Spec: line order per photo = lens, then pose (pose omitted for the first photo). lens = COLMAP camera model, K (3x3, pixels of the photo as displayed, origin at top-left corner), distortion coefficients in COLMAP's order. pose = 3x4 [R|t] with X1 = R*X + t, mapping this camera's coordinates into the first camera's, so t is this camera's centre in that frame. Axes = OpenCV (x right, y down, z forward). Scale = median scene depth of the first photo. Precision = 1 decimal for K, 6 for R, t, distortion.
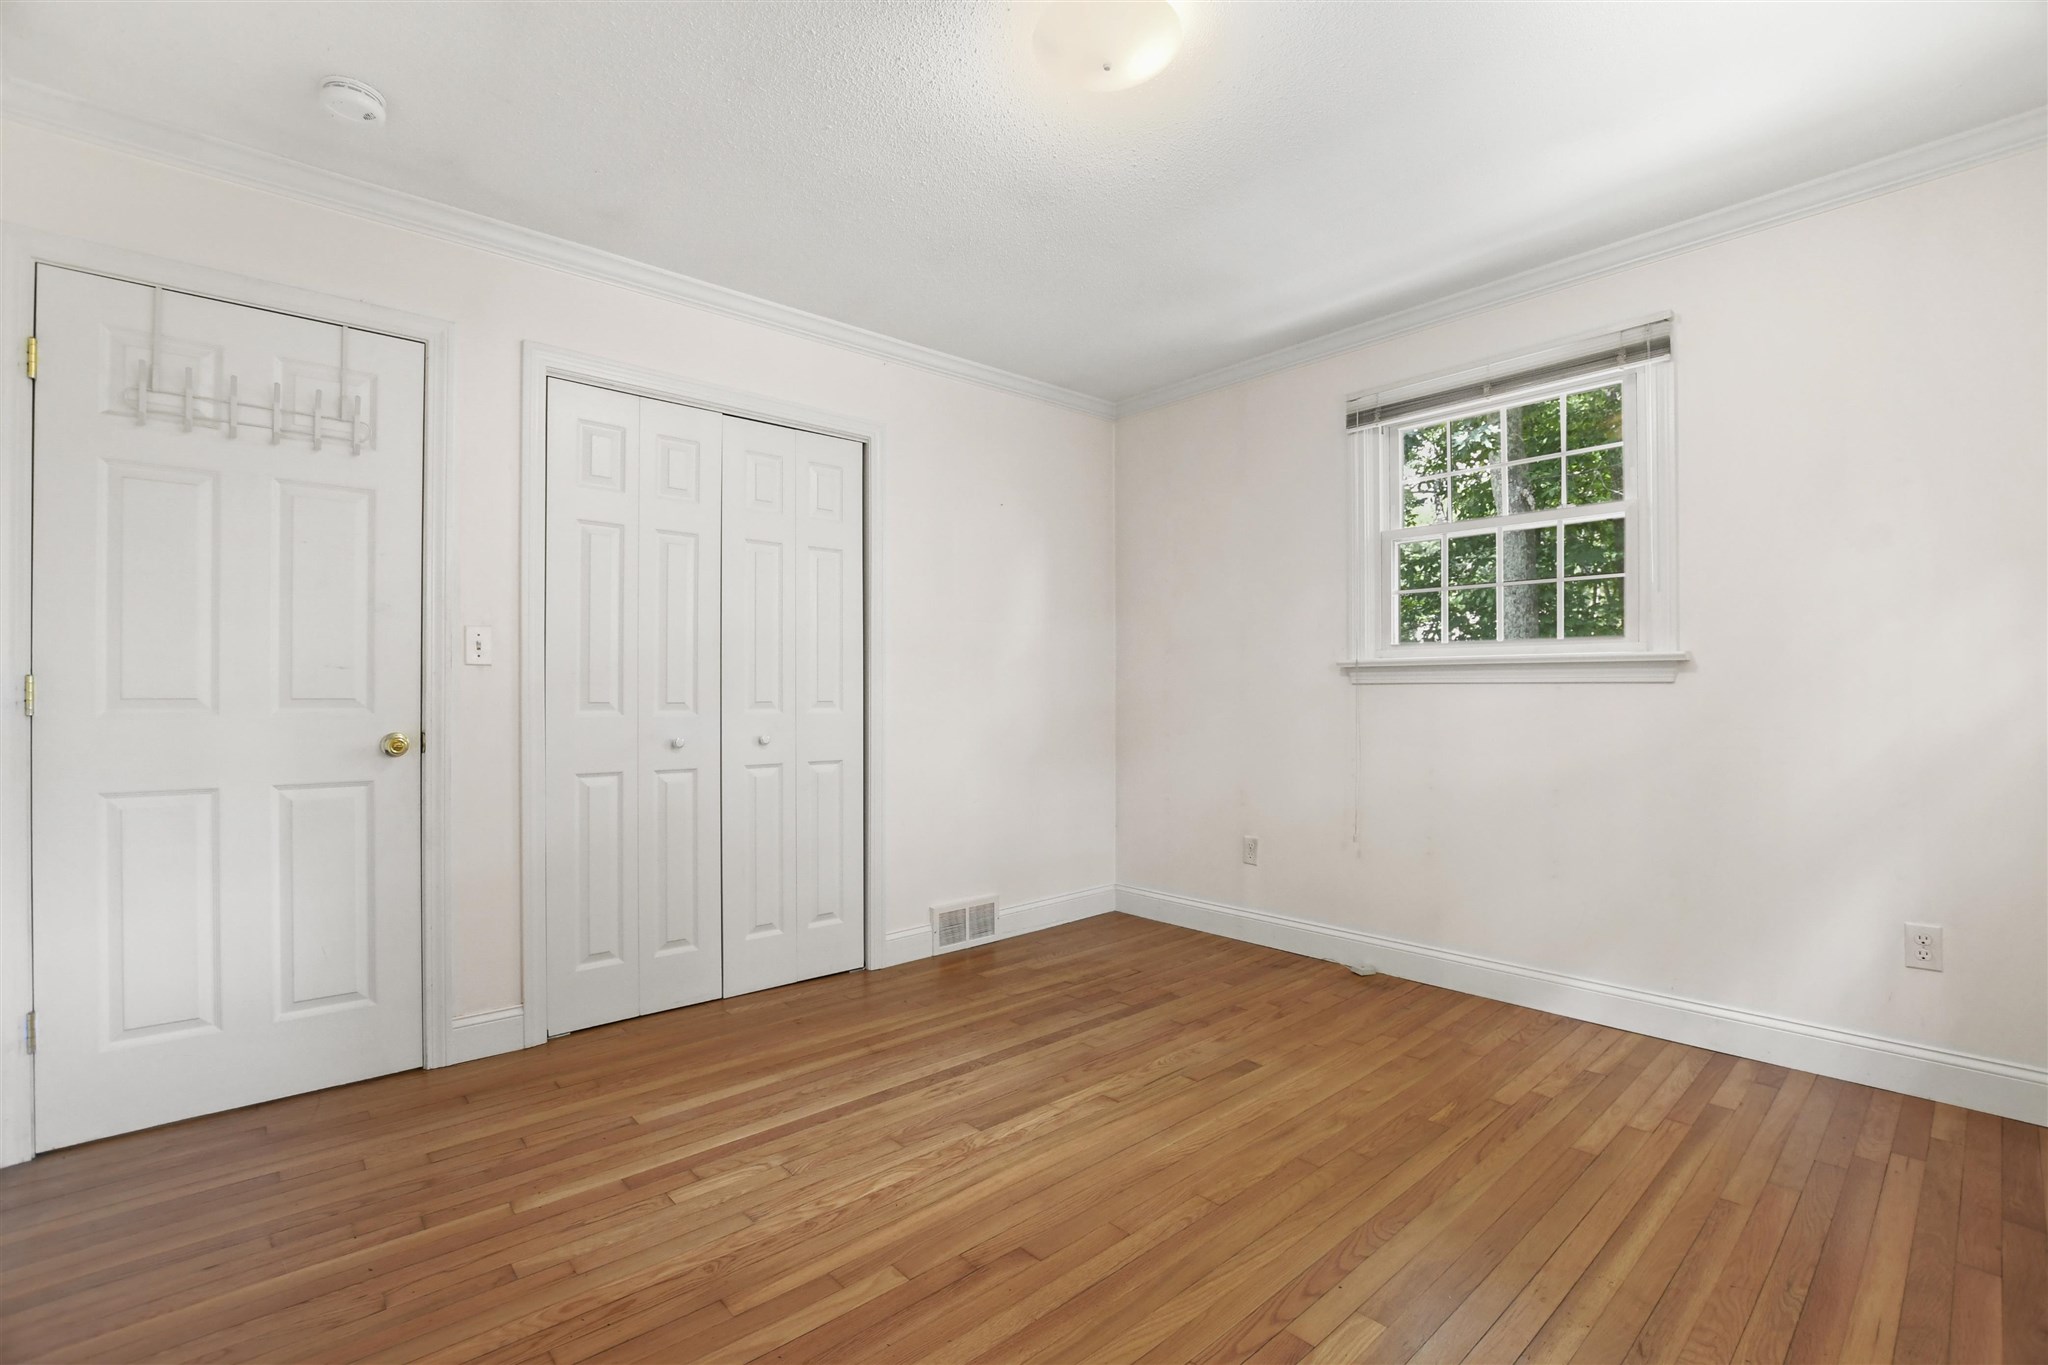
lens RADIAL K [[884.6, 0, 1024.0], [0, 884.6, 682.5], [0, 0, 1]] dist [-0.025947, -0.000075]
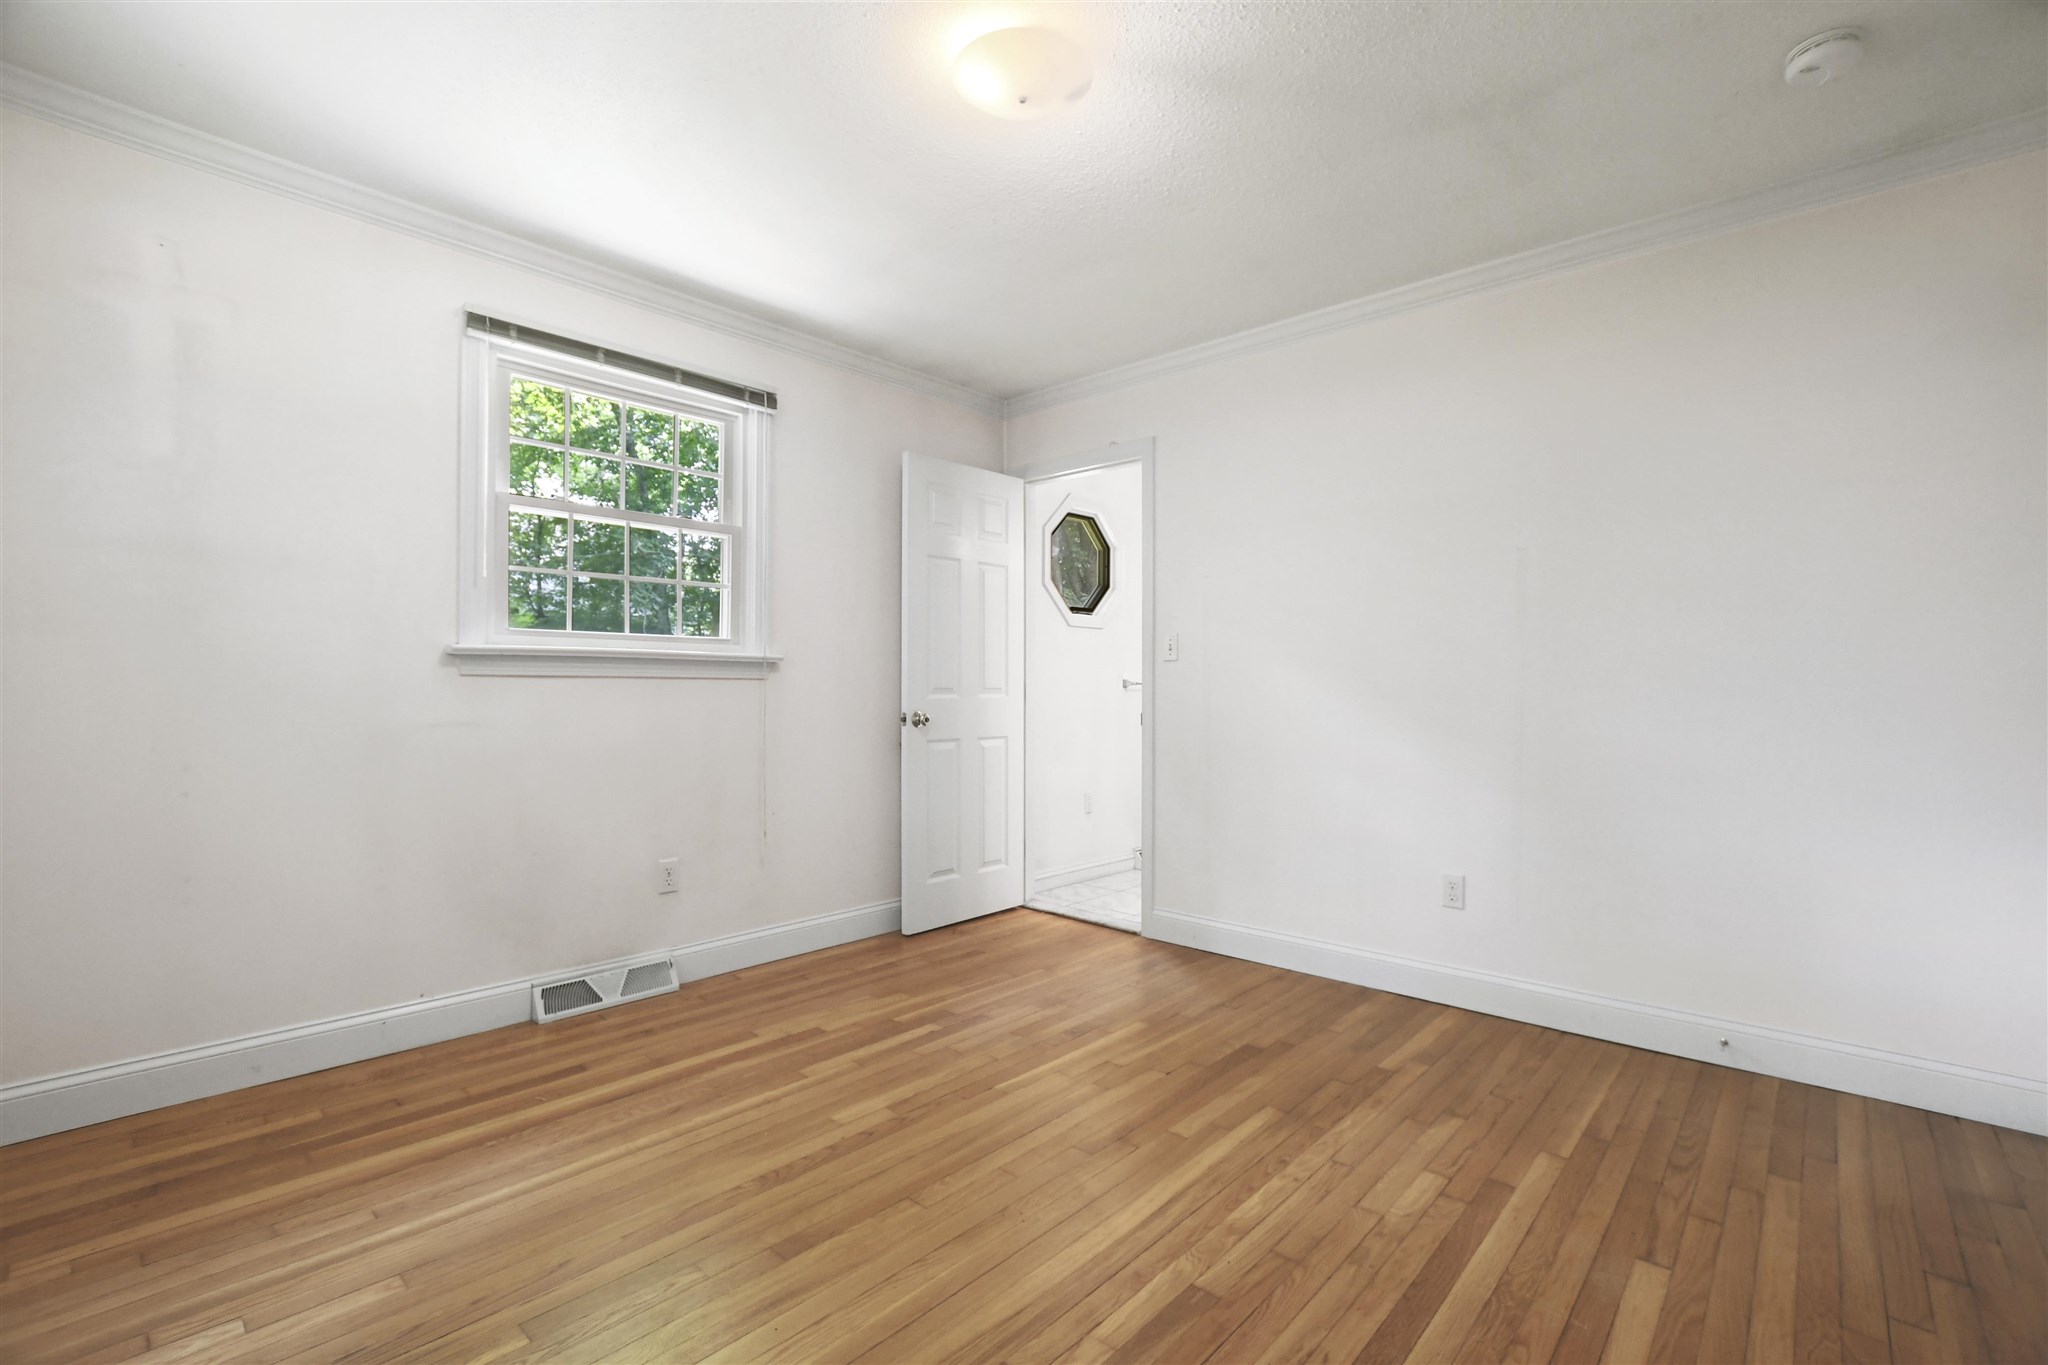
lens RADIAL K [[910.0, 0, 1017.0], [0, 910.0, 704.8], [0, 0, 1]] dist [-0.023641, -0.000143]
pose [[-0.995244, -0.000551, -0.097412, 0.190341], [-0.000630, 1.000000, 0.000777, 0.030090], [0.097411, 0.000835, -0.995244, 1.940792]]
